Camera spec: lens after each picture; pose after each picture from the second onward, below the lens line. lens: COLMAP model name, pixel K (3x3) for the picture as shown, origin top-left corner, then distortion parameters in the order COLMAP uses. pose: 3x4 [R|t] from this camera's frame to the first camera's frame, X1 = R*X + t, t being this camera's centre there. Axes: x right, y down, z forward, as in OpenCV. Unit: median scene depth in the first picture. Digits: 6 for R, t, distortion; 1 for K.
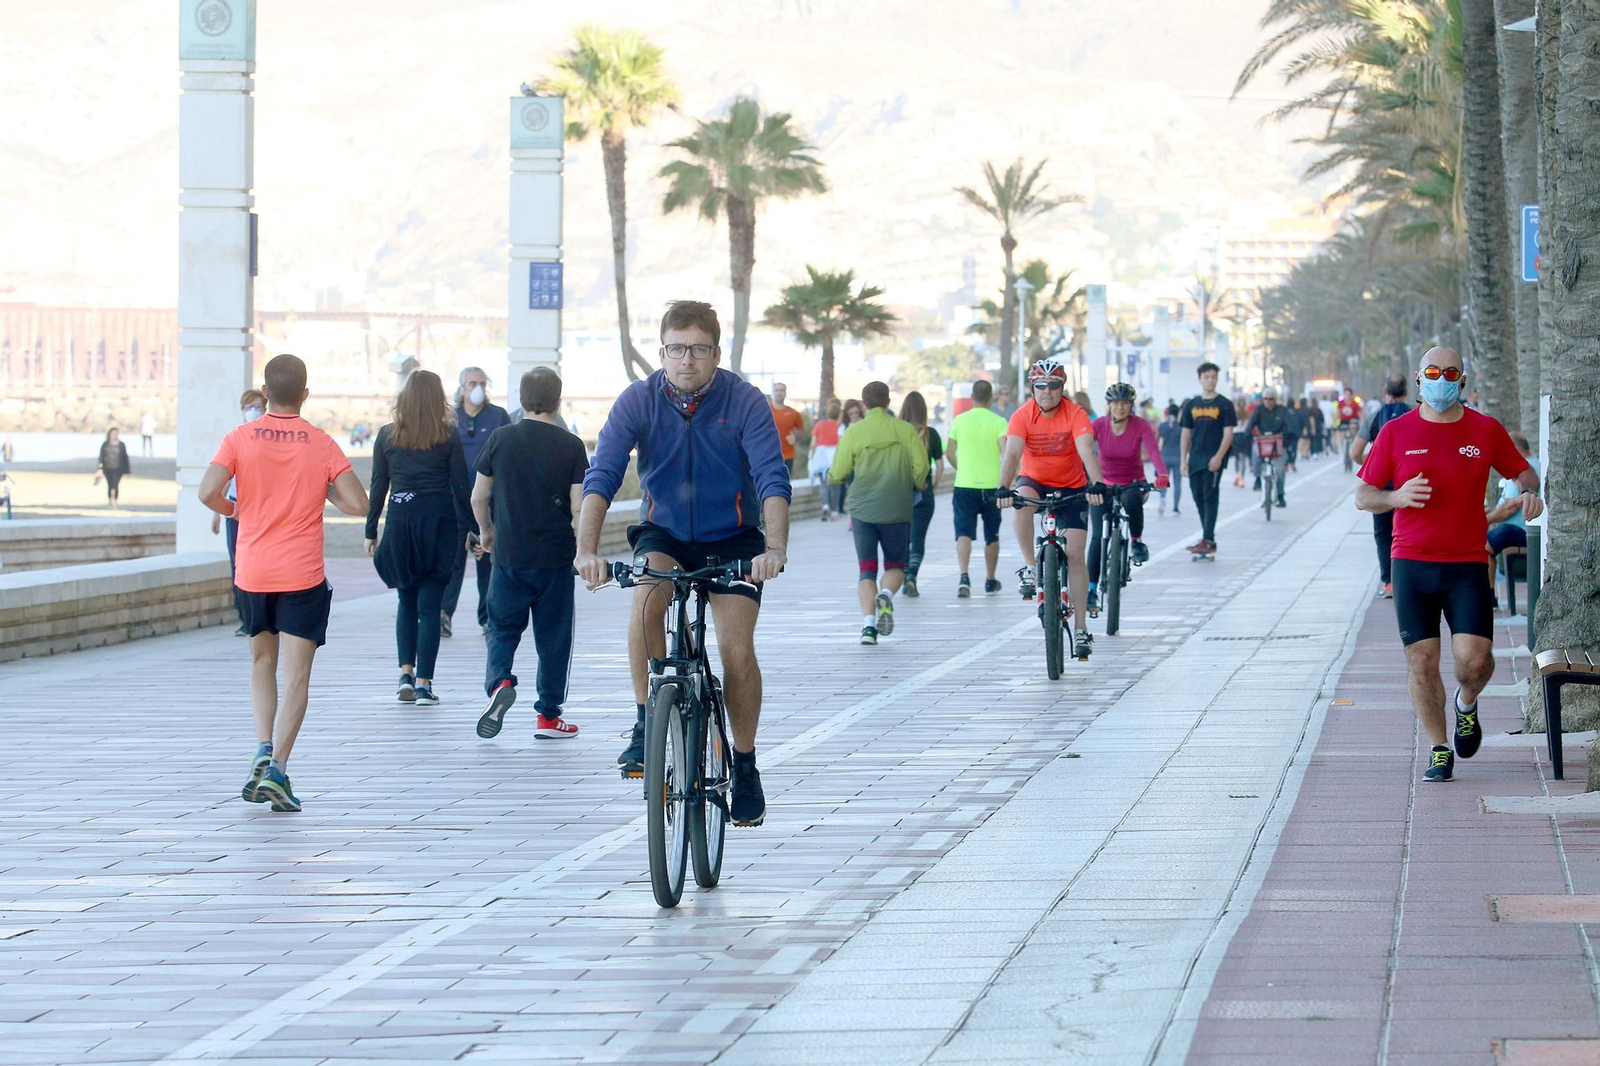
lens RADIAL K [[5164.3, 0, 800.0], [0, 5164.3, 533.0], [0, 0, 1]] dist [-0.041052, -3.108559]
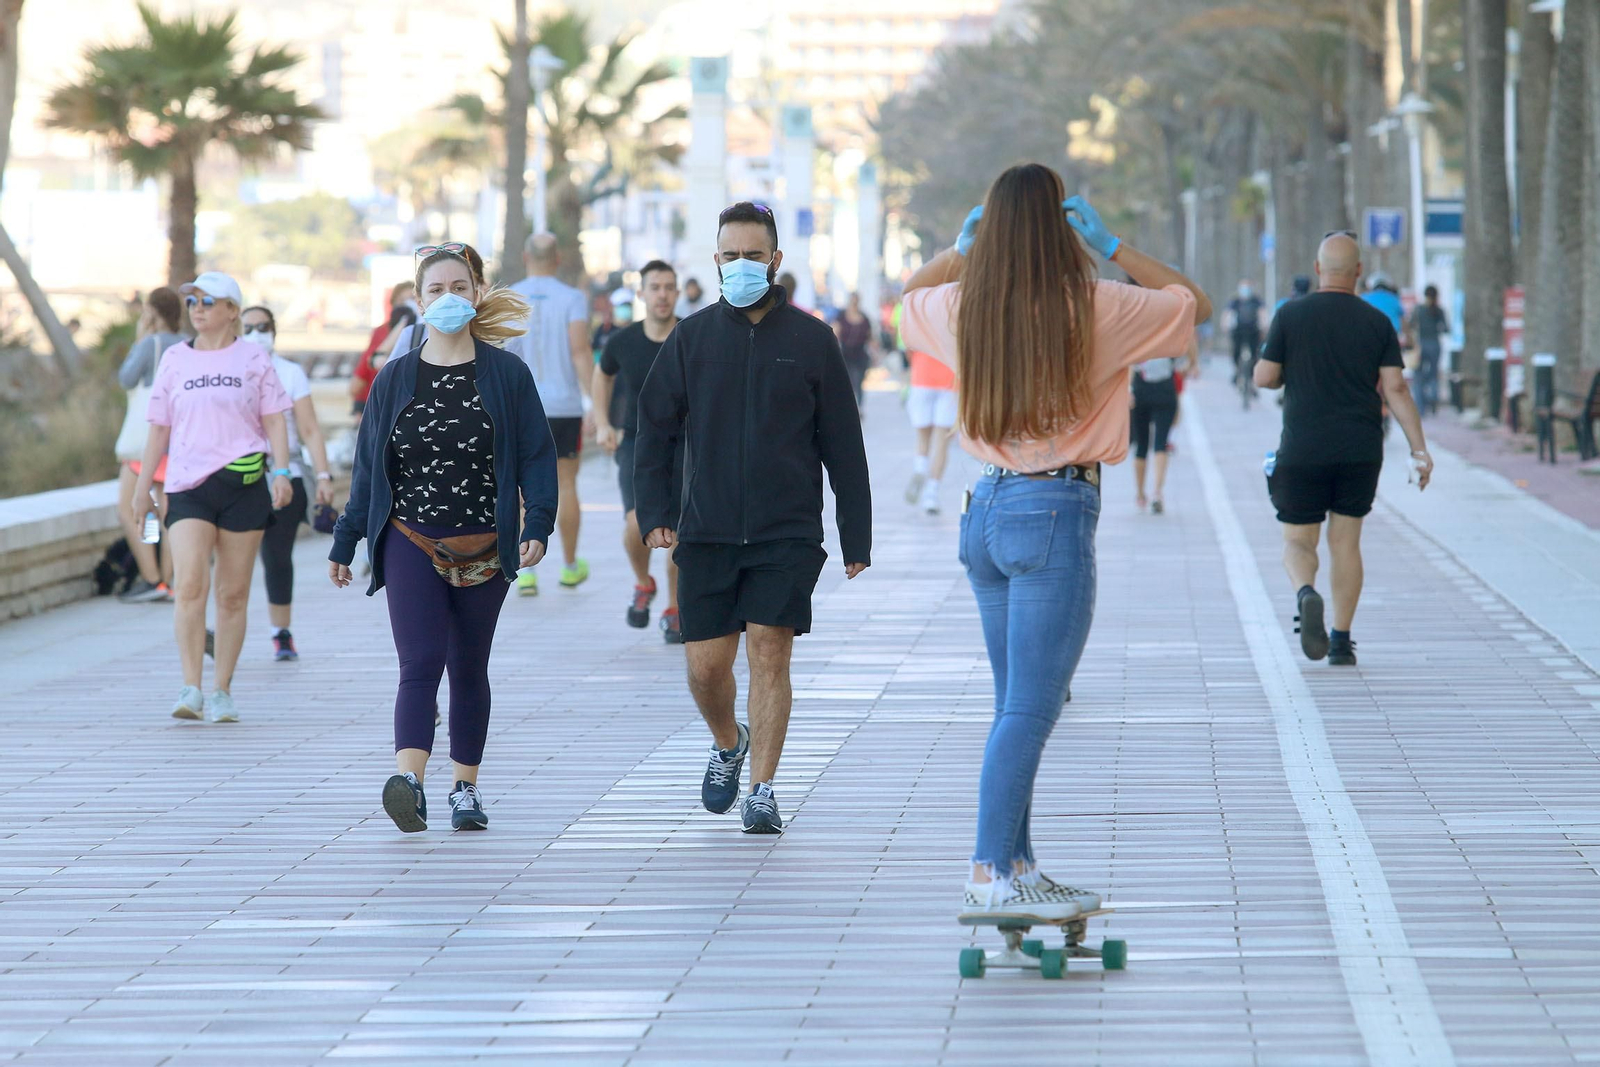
lens RADIAL K [[8167.7, 0, 800.0], [0, 8167.7, 533.5], [0, 0, 1]] dist [0.162778, -9.000583]
pose [[0.995153, 0.000473, 0.098342, -0.006212], [-0.000809, 0.999994, 0.003374, -0.002857], [-0.098340, -0.003438, 0.995147, 0.125036]]
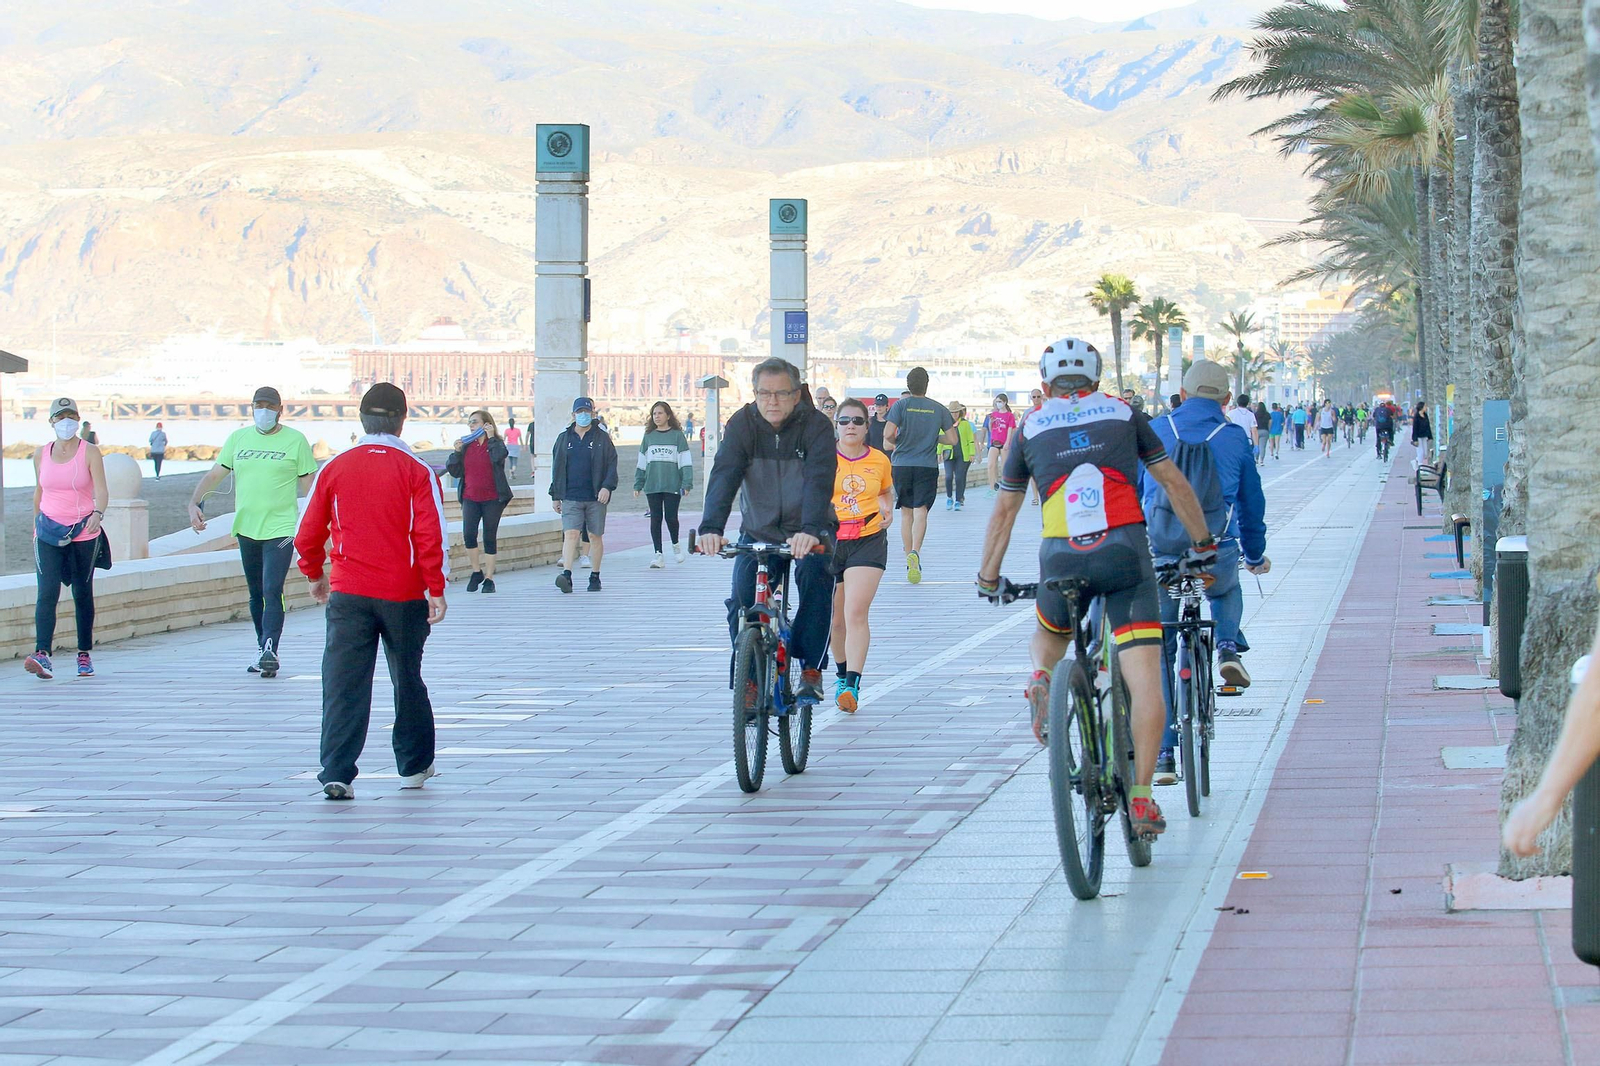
lens RADIAL K [[5802.6, 0, 802.8], [0, 5802.6, 496.4], [0, 0, 1]] dist [-0.152012, -0.187388]
pose [[0.999787, -0.002355, 0.020485, -0.143885], [0.002573, 0.999940, -0.010632, 0.029706], [-0.020458, 0.010682, 0.999734, -1.137187]]
